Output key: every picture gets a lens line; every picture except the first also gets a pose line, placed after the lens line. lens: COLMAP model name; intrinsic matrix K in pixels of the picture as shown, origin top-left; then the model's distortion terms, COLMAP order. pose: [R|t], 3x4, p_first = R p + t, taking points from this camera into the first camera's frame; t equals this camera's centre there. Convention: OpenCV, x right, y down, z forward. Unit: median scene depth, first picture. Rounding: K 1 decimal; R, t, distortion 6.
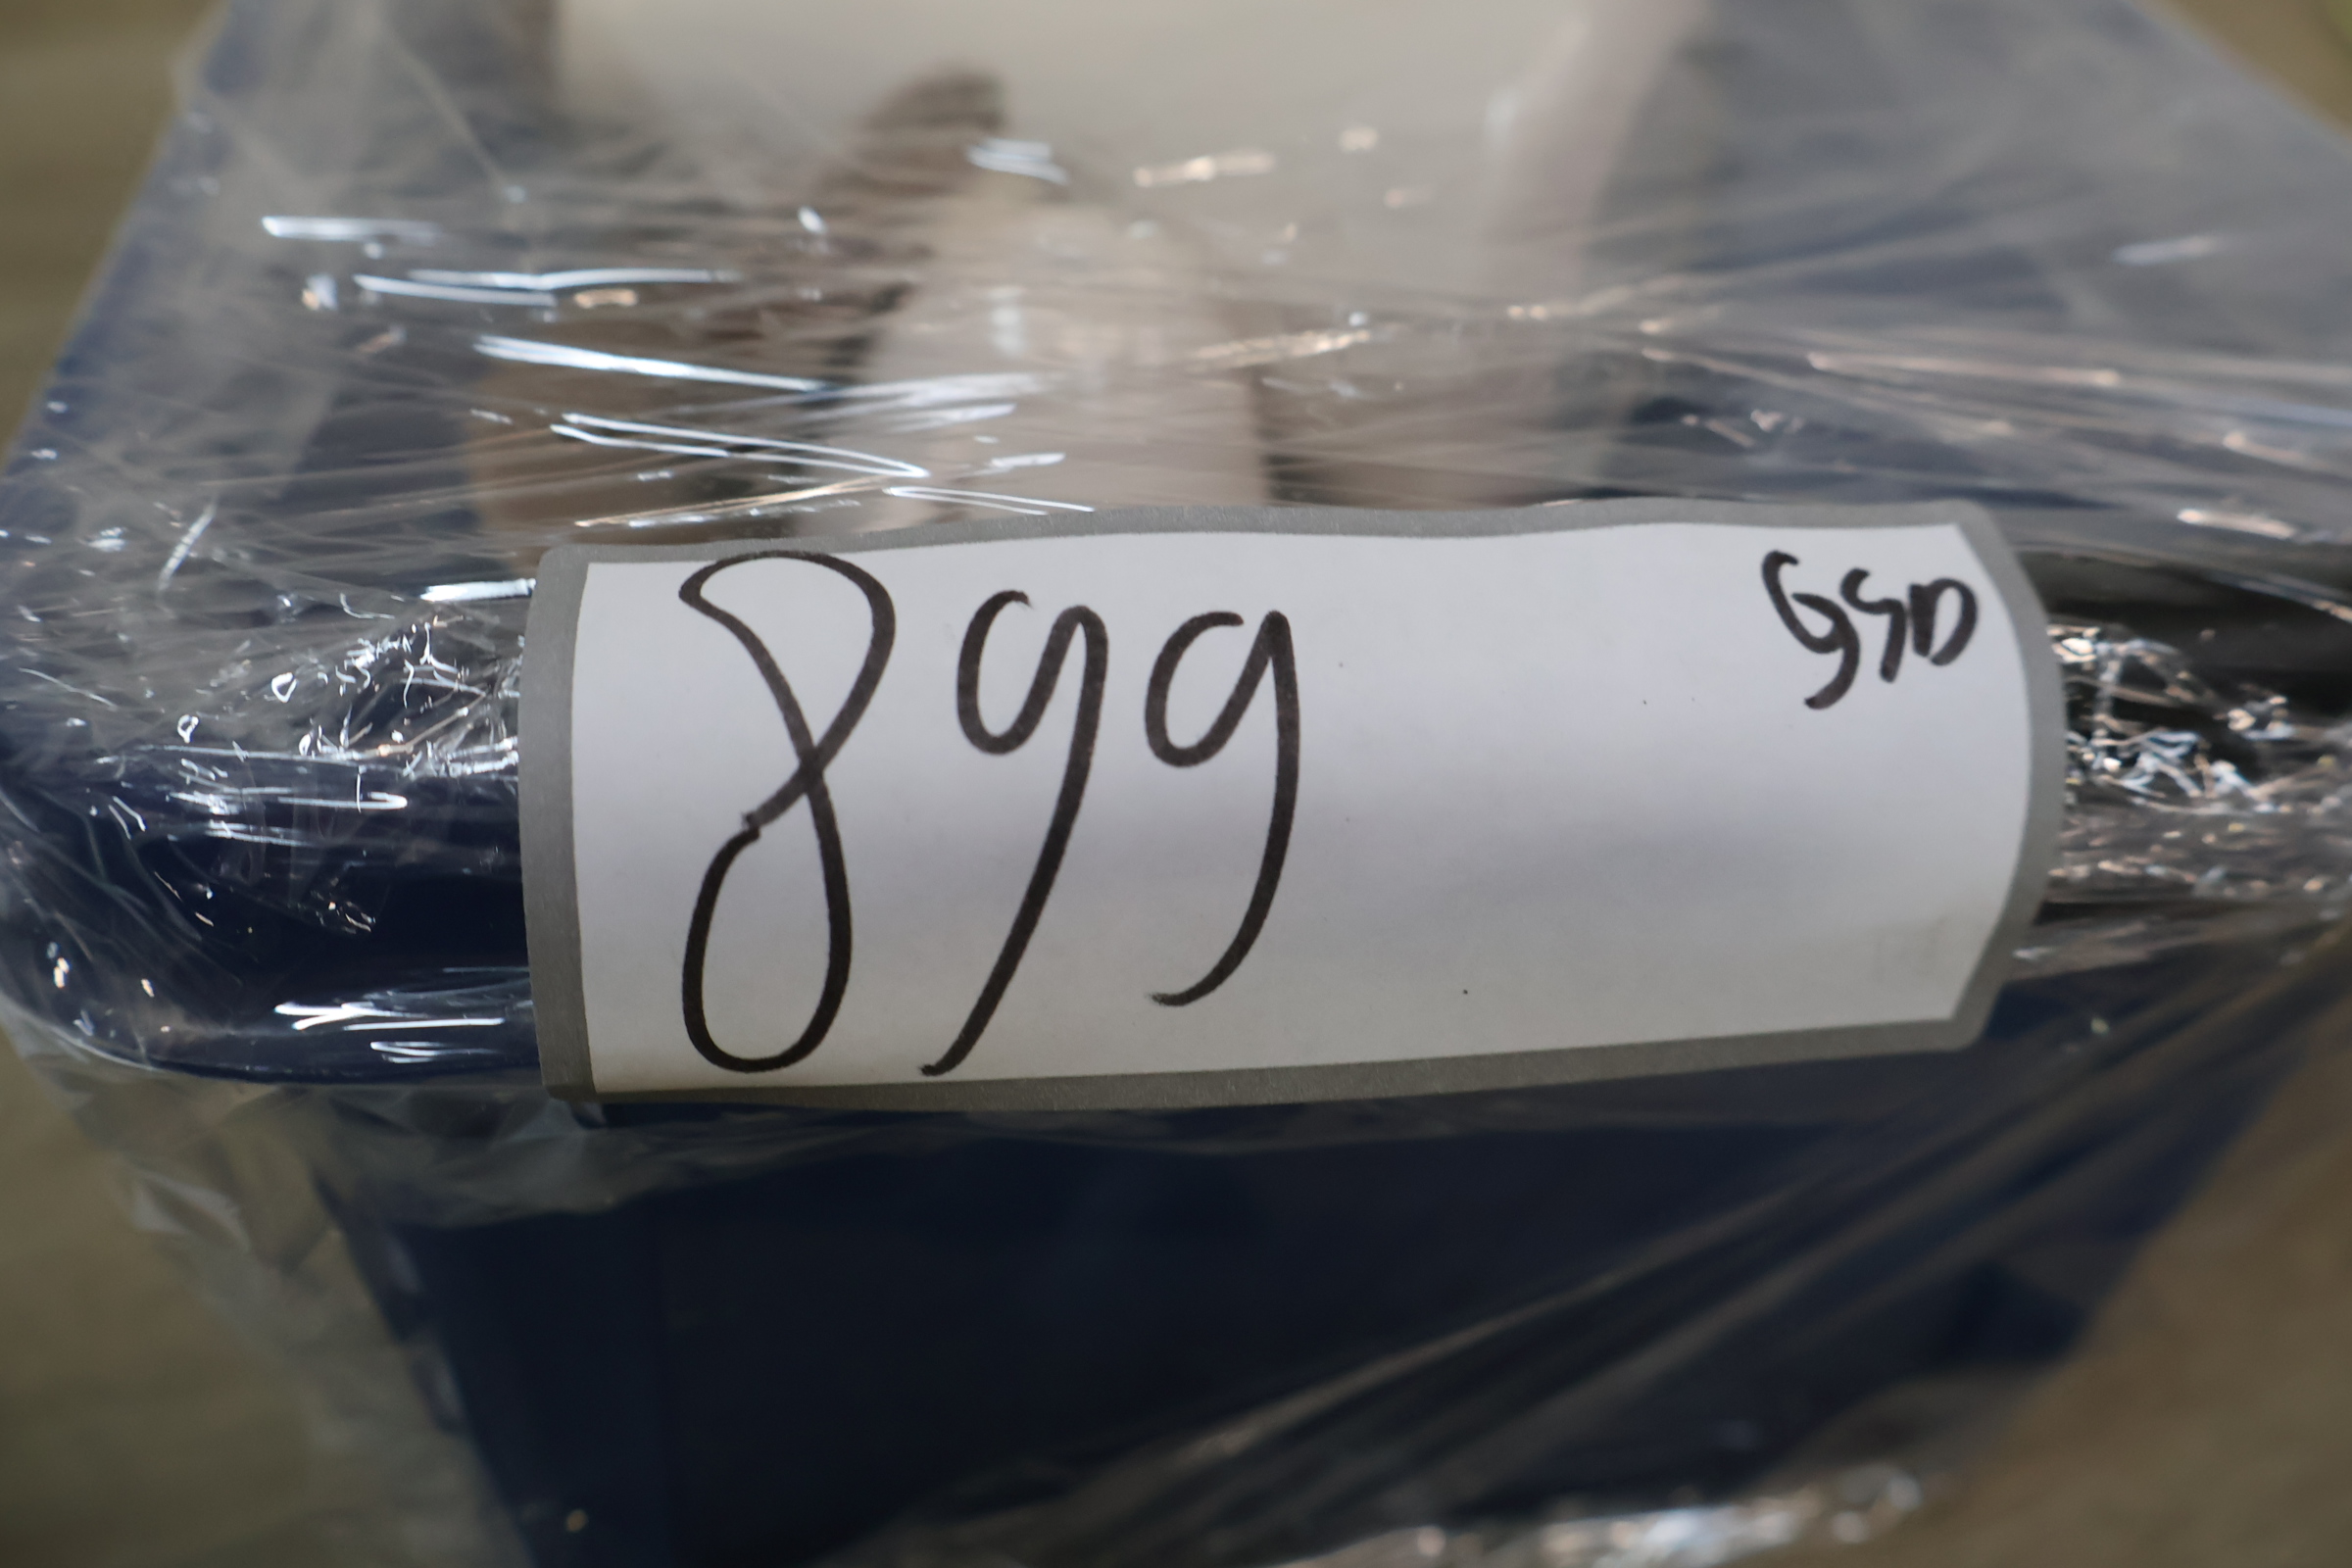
lens RADIAL K [[2023.3, 0, 1186.5], [0, 2023.3, 787.0], [0, 0, 1]] dist [0.016584, 0.001552]
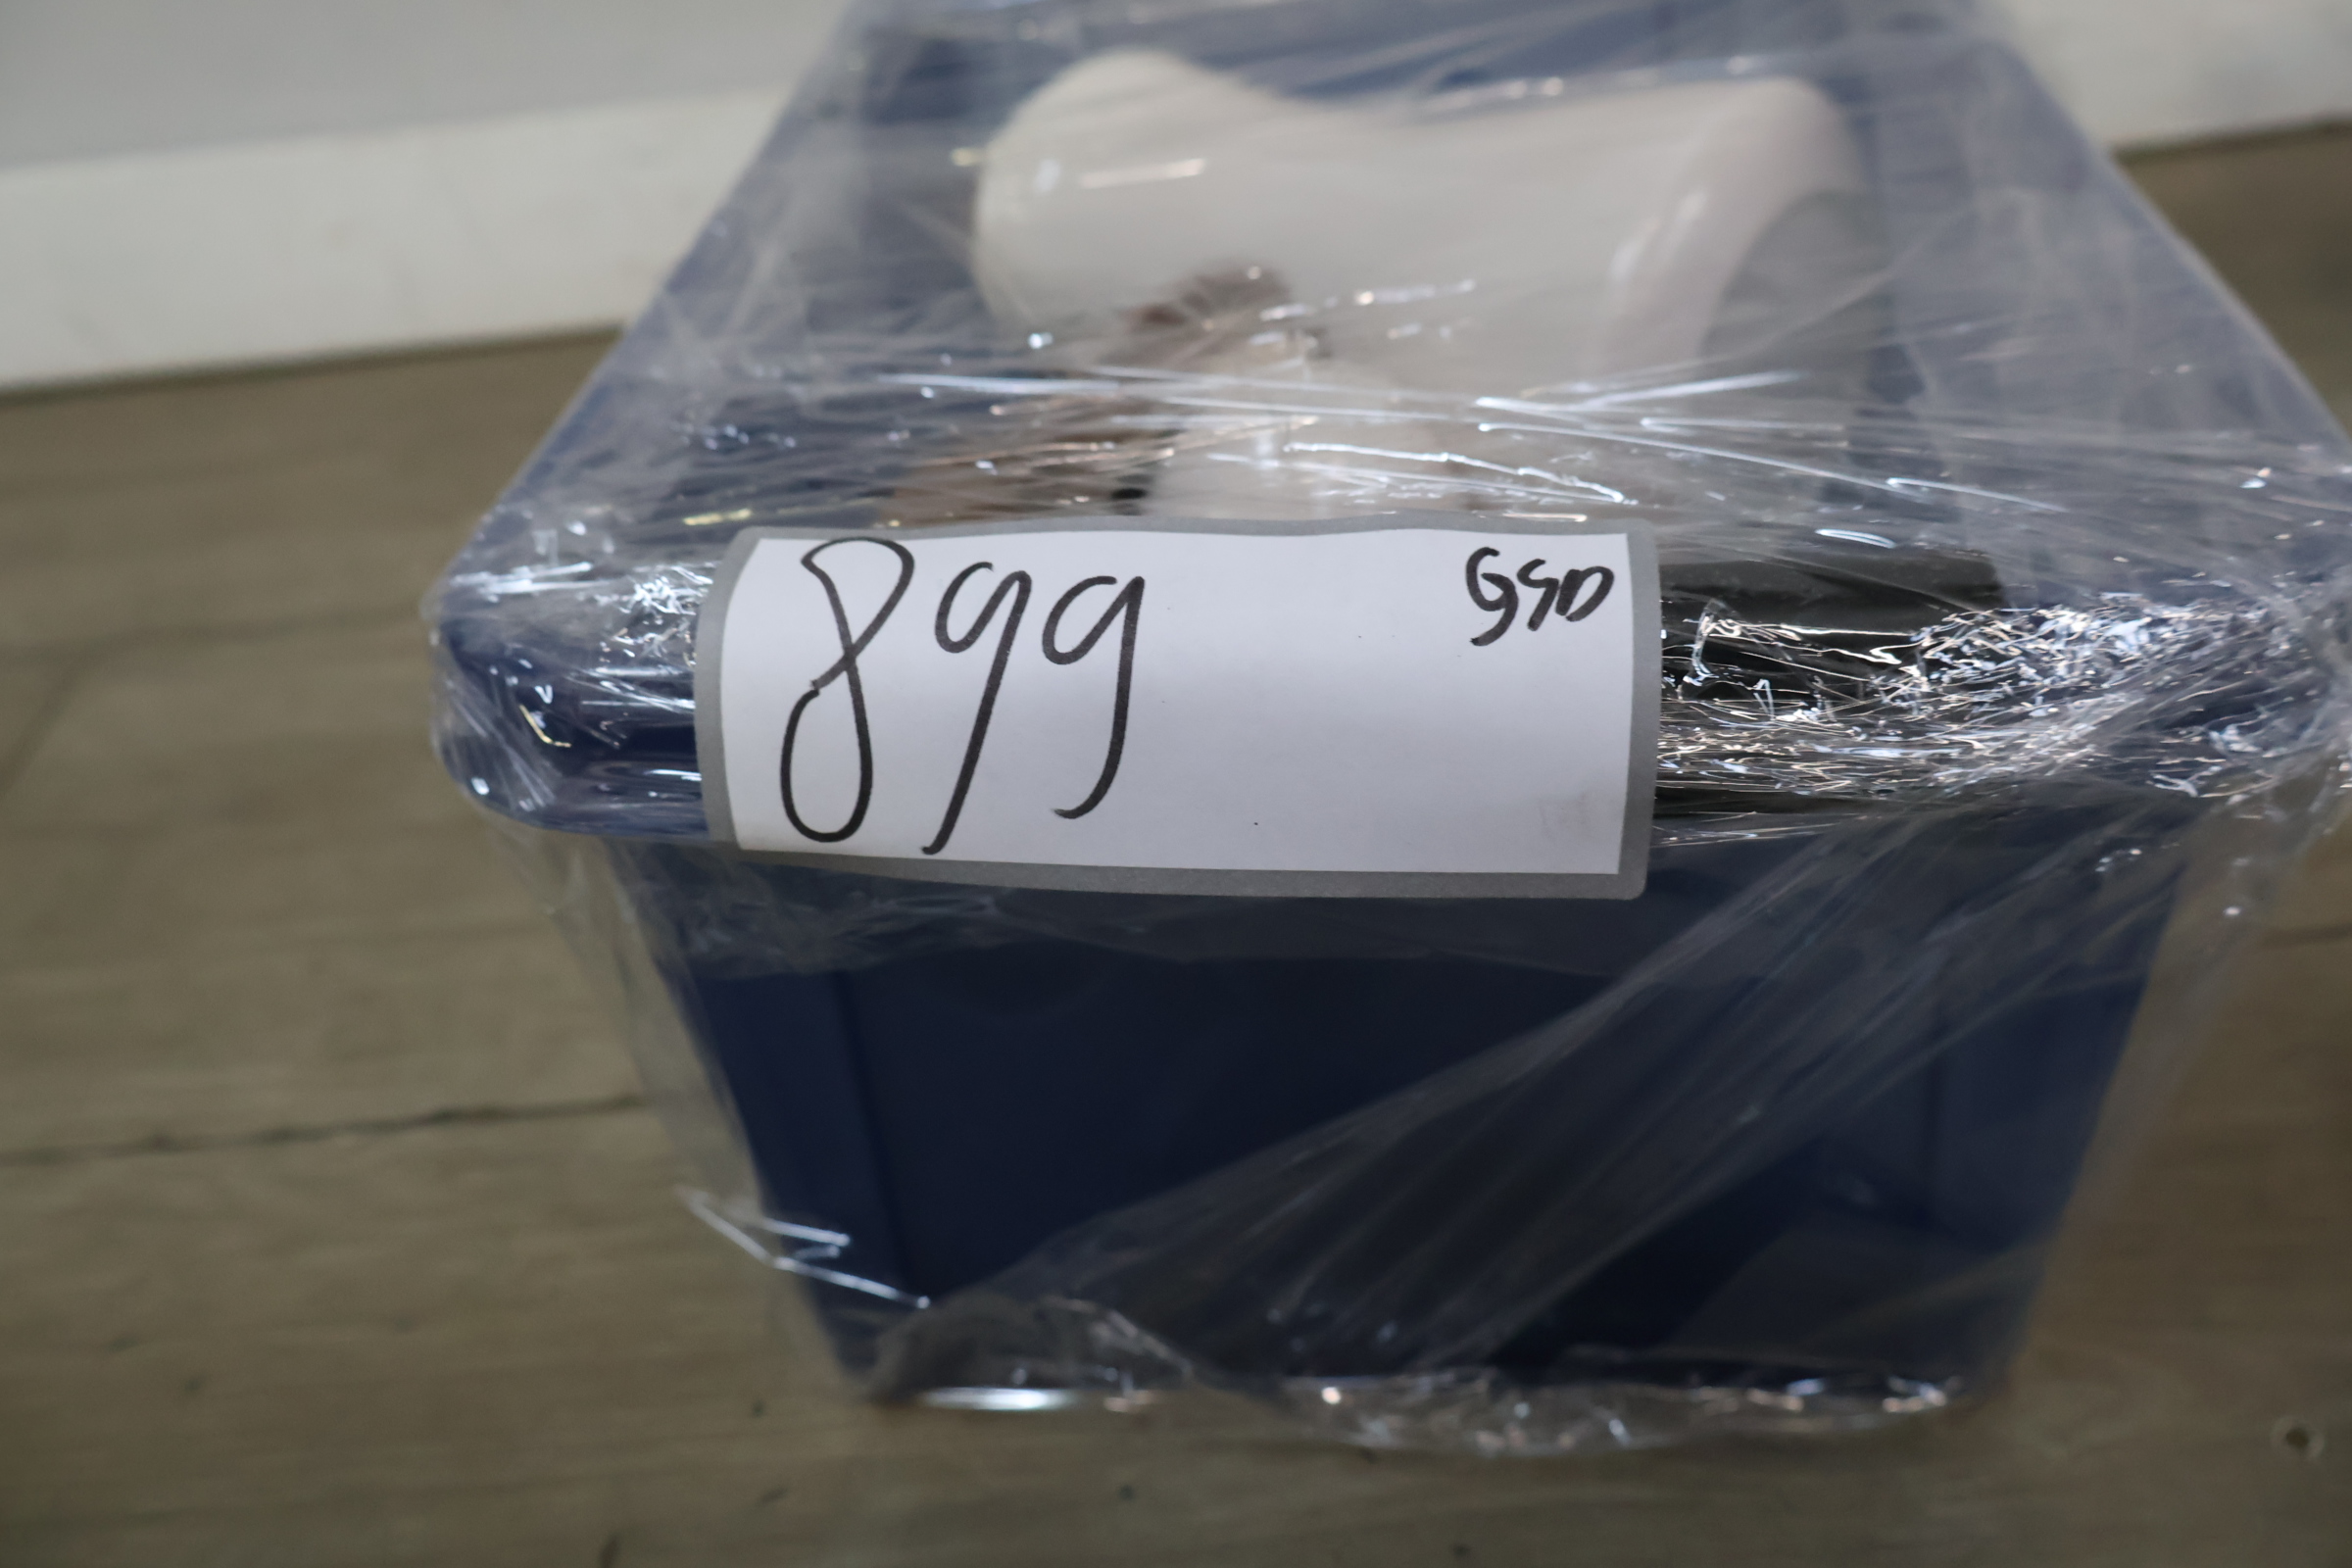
lens RADIAL K [[2023.3, 0, 1166.7], [0, 2023.3, 780.4], [0, 0, 1]] dist [0.016584, 0.001552]
pose [[0.951572, 0.040037, -0.304807, 0.576730], [-0.062852, 0.995877, -0.065404, 0.183750], [0.300931, 0.081394, 0.950166, -0.530690]]
